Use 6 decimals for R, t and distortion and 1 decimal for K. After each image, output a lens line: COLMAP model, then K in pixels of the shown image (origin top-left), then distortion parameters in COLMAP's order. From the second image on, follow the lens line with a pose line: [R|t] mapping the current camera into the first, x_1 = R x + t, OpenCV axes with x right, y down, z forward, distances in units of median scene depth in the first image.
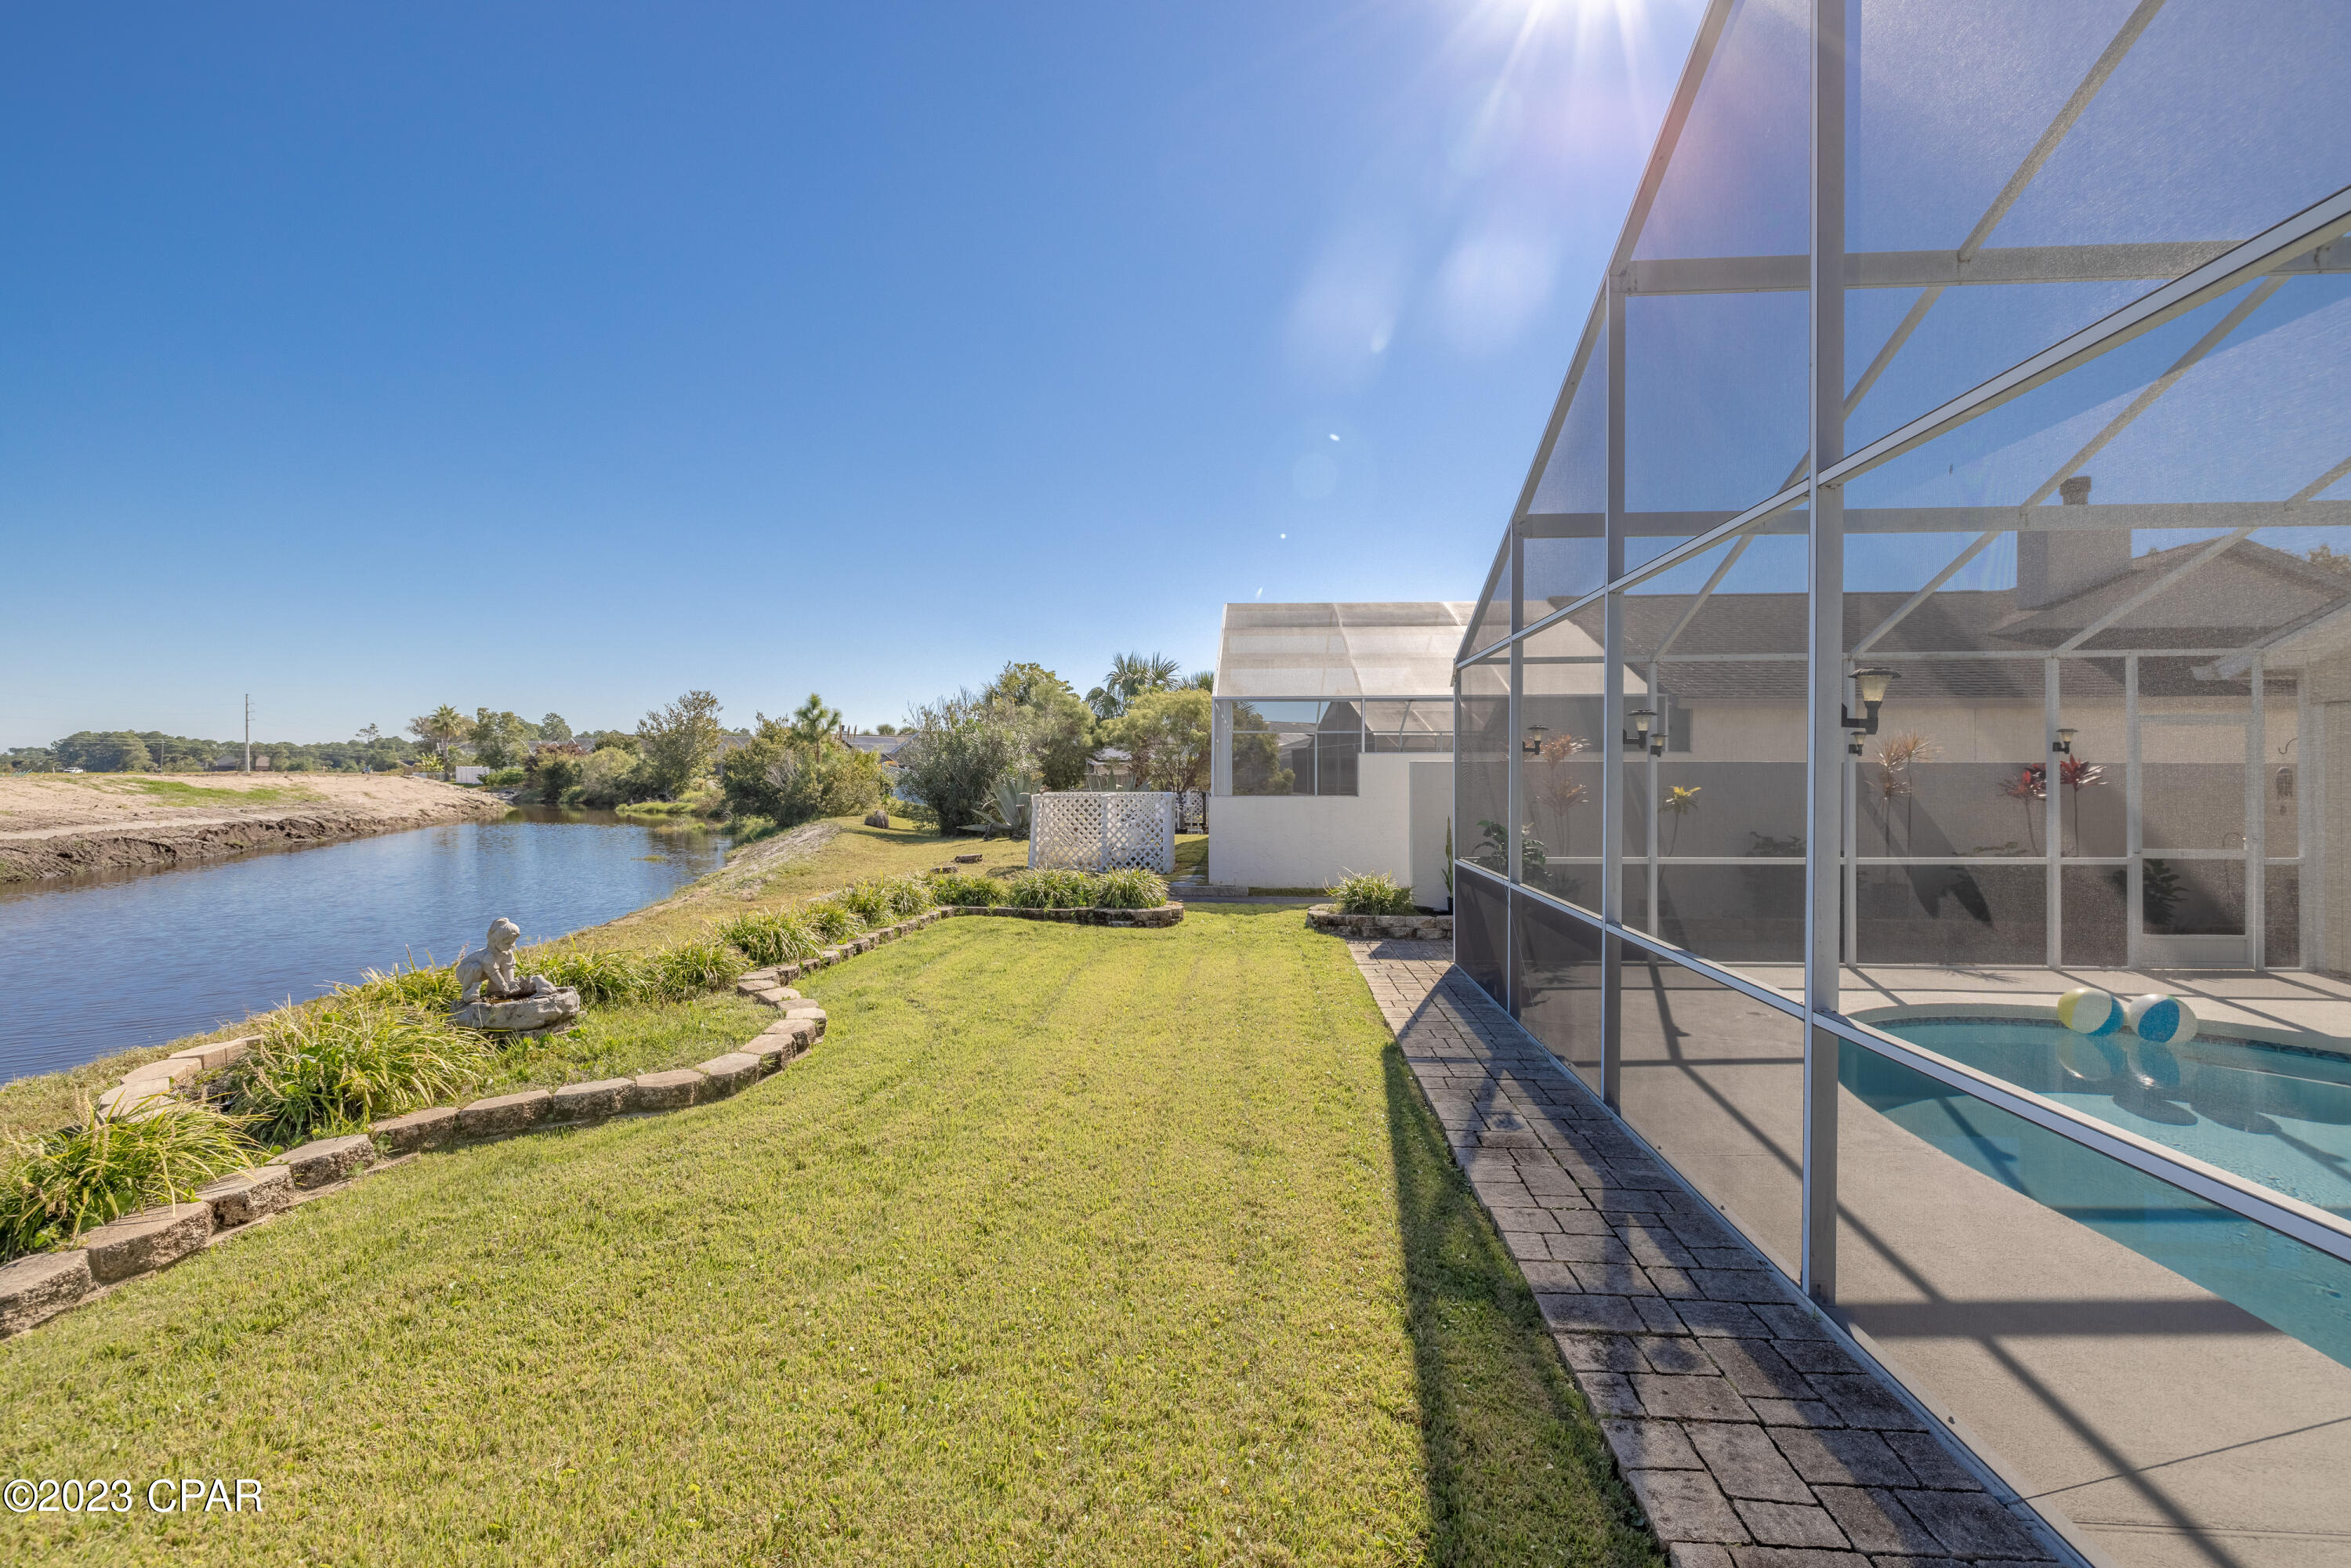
lens RADIAL K [[1022.8, 0, 1175.5], [0, 1022.8, 784.0], [0, 0, 1]] dist [0.002472, 0.000470]
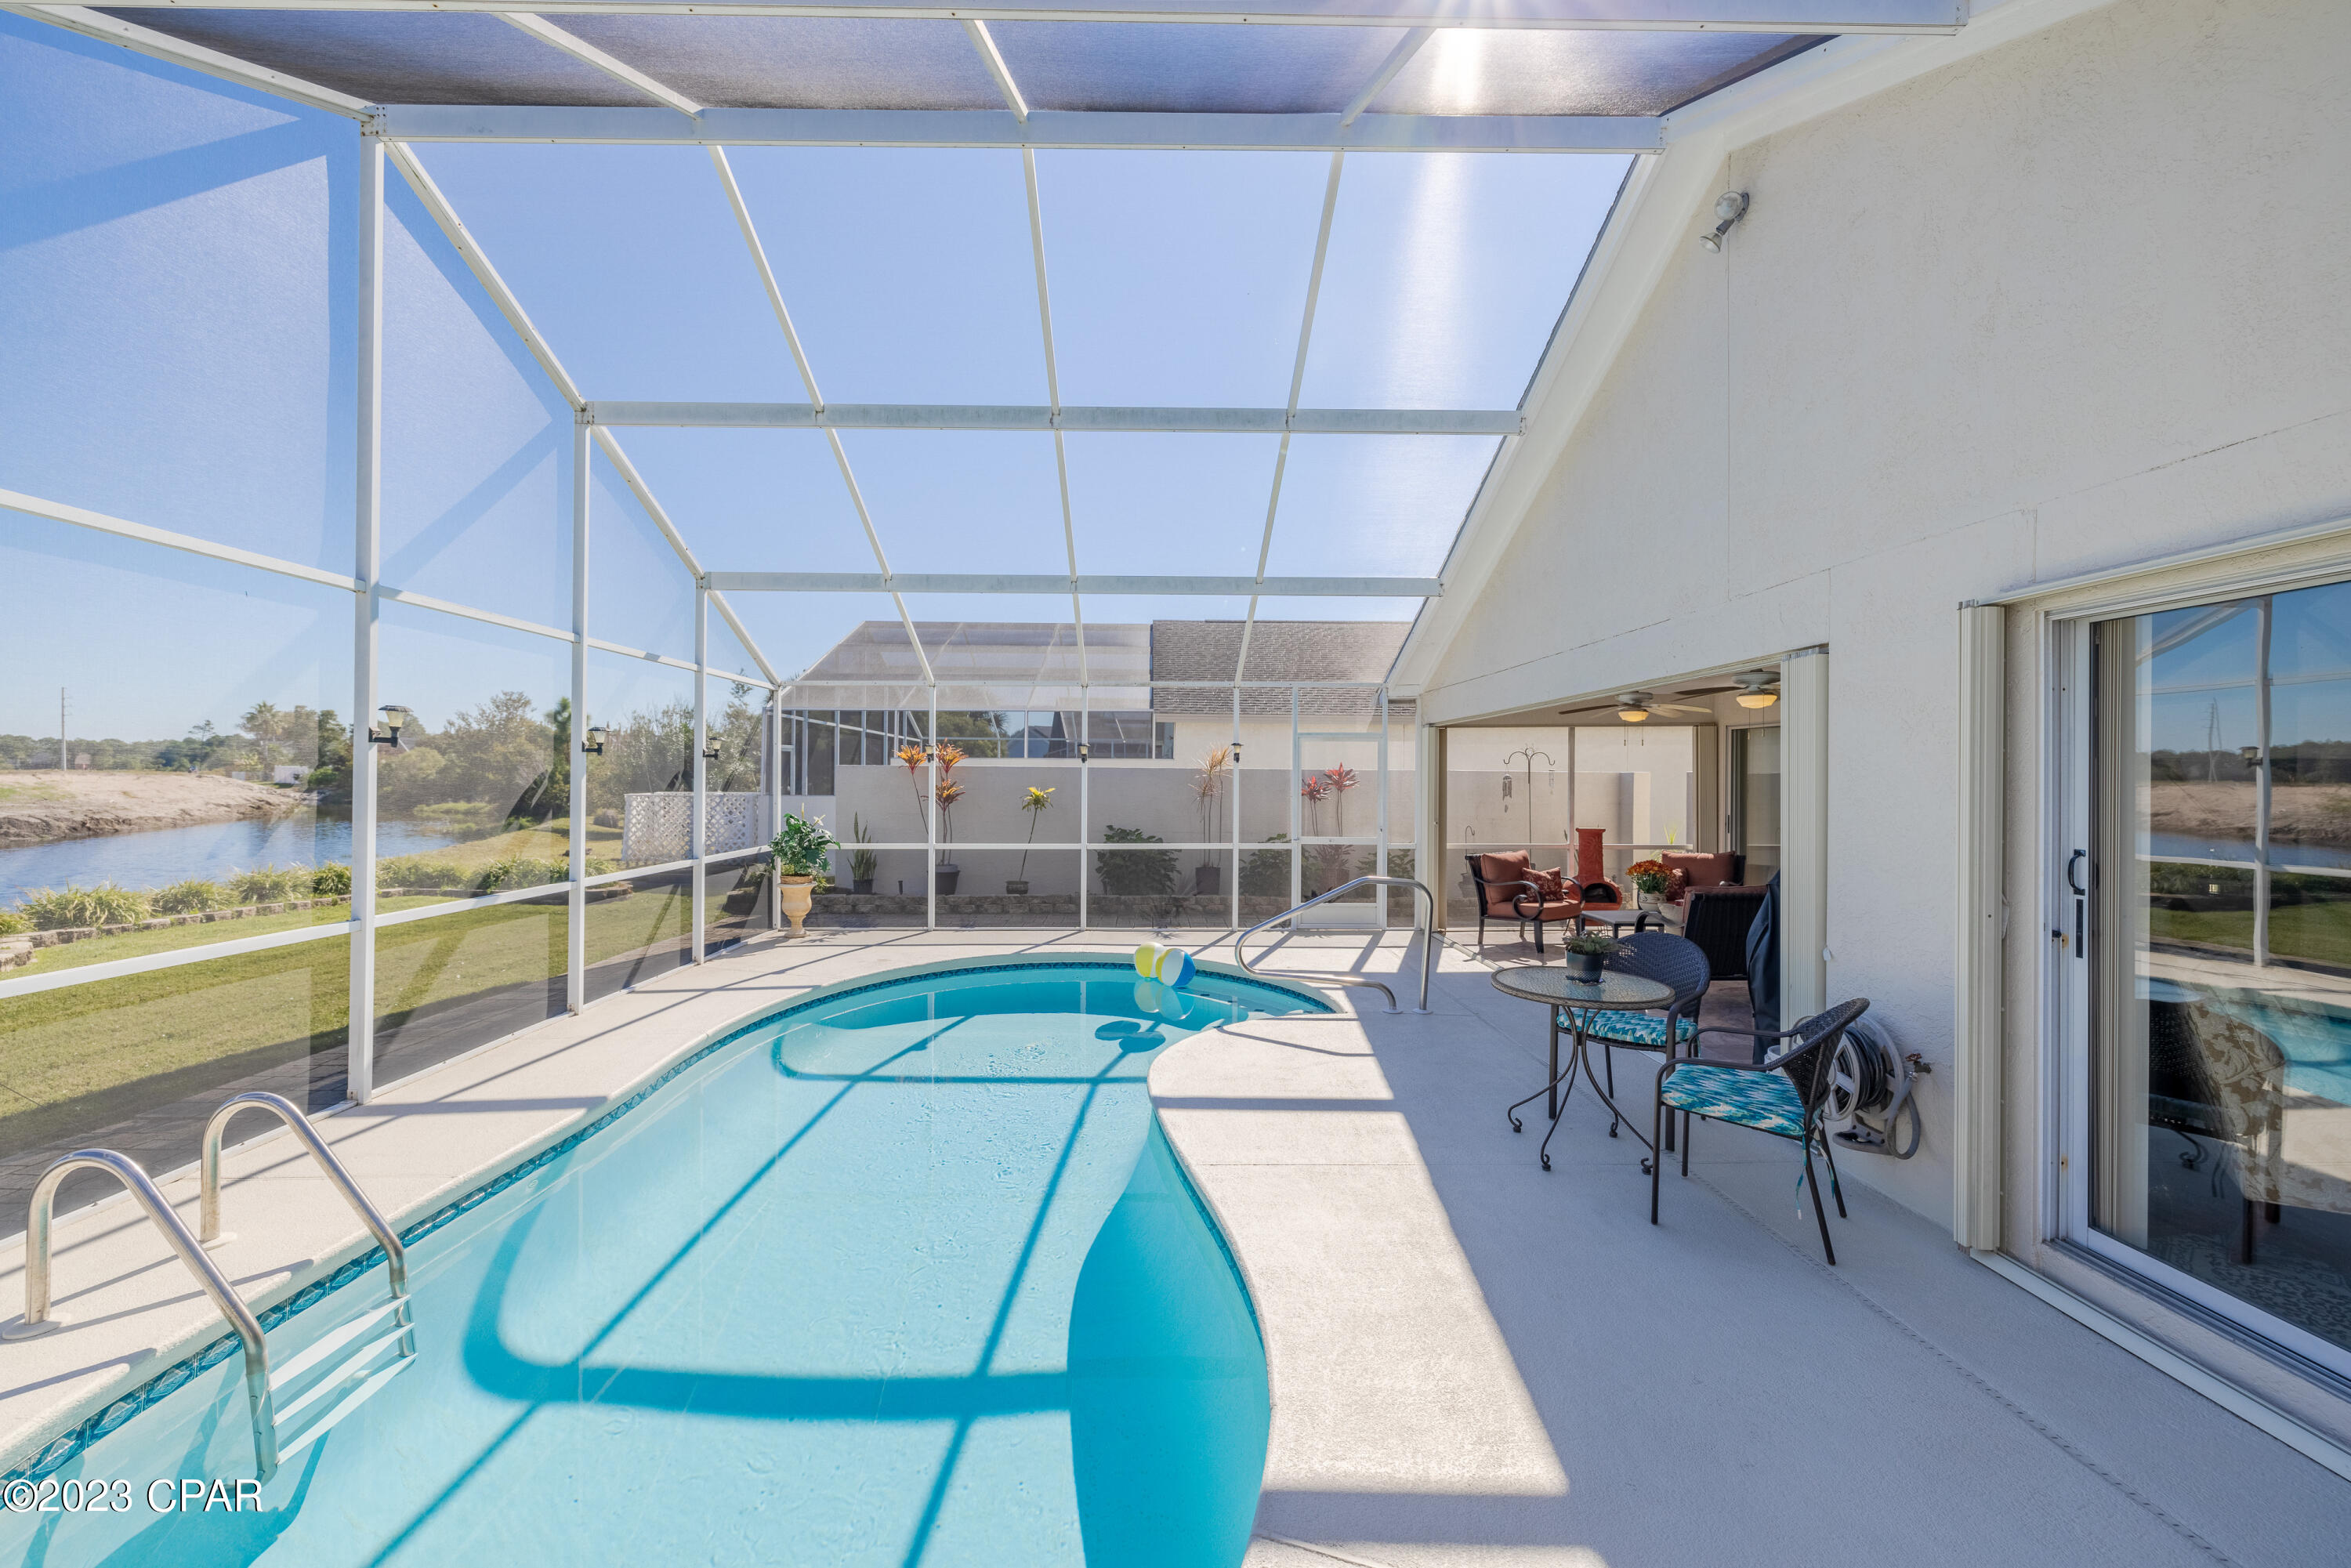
lens RADIAL K [[1022.8, 0, 1175.5], [0, 1022.8, 784.0], [0, 0, 1]] dist [0.002472, 0.000470]
pose [[0.997358, 0.005182, 0.072458, 0.106677], [-0.004858, 0.999977, -0.004643, 0.000652], [-0.072480, 0.004279, 0.997361, -0.040921]]
